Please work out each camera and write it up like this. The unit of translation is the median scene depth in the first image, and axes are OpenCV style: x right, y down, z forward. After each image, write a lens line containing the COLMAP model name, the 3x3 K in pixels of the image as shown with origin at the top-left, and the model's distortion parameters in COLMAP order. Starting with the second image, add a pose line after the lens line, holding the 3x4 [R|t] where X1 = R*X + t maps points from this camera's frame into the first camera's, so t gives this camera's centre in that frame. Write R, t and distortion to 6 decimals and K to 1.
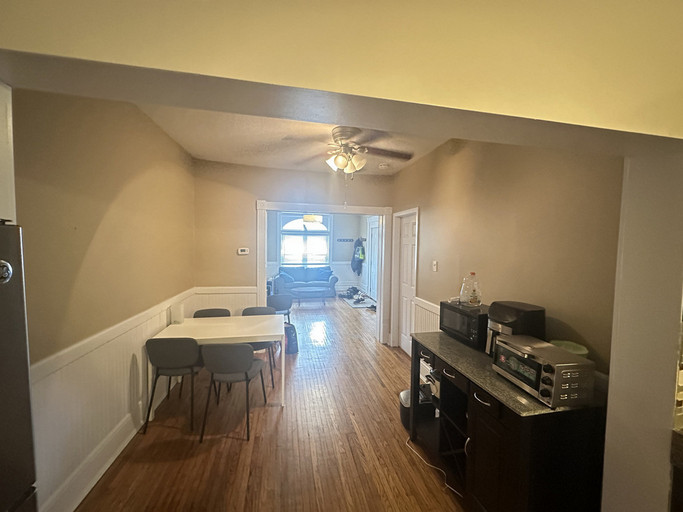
lens RADIAL K [[268.8, 0, 341.4], [0, 268.8, 254.7], [0, 0, 1]] dist [-0.004424, -0.000155]
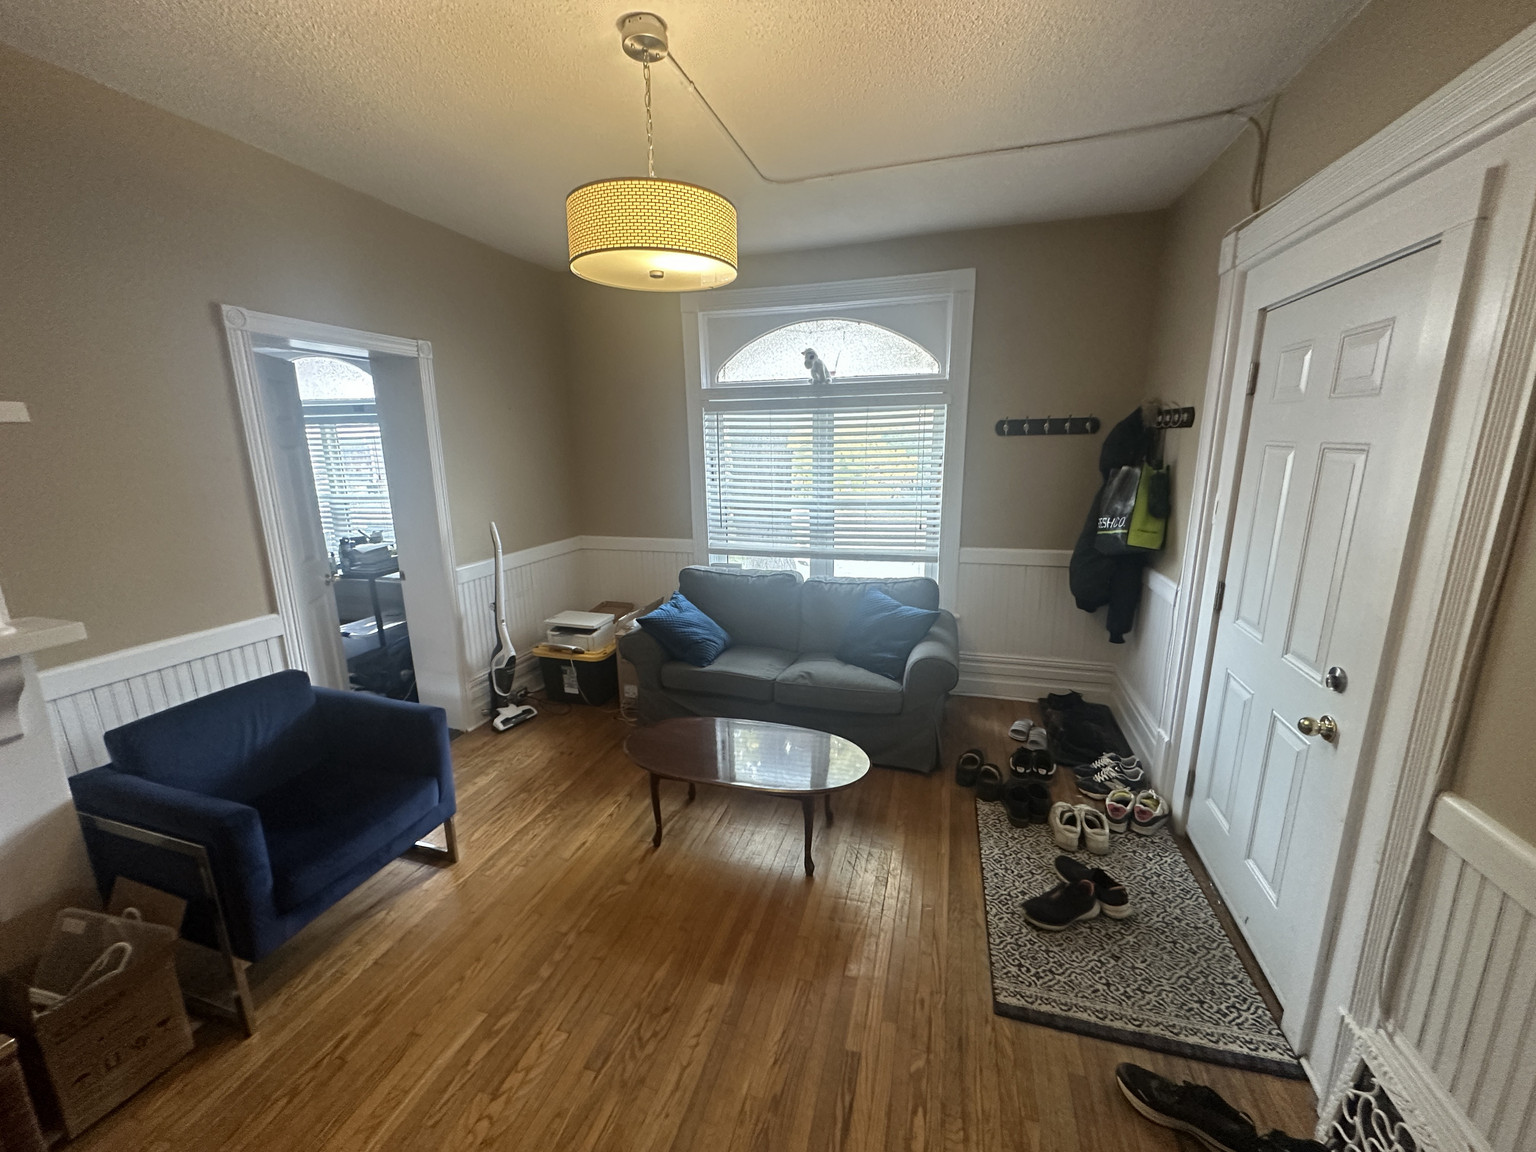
lens RADIAL K [[604.5, 0, 775.1], [0, 604.5, 578.4], [0, 0, 1]] dist [-0.004424, -0.000155]
pose [[0.887181, 0.077362, -0.454889, 0.169128], [0.003807, 0.984584, 0.174871, -0.101956], [0.461405, -0.156874, 0.873210, 2.178941]]
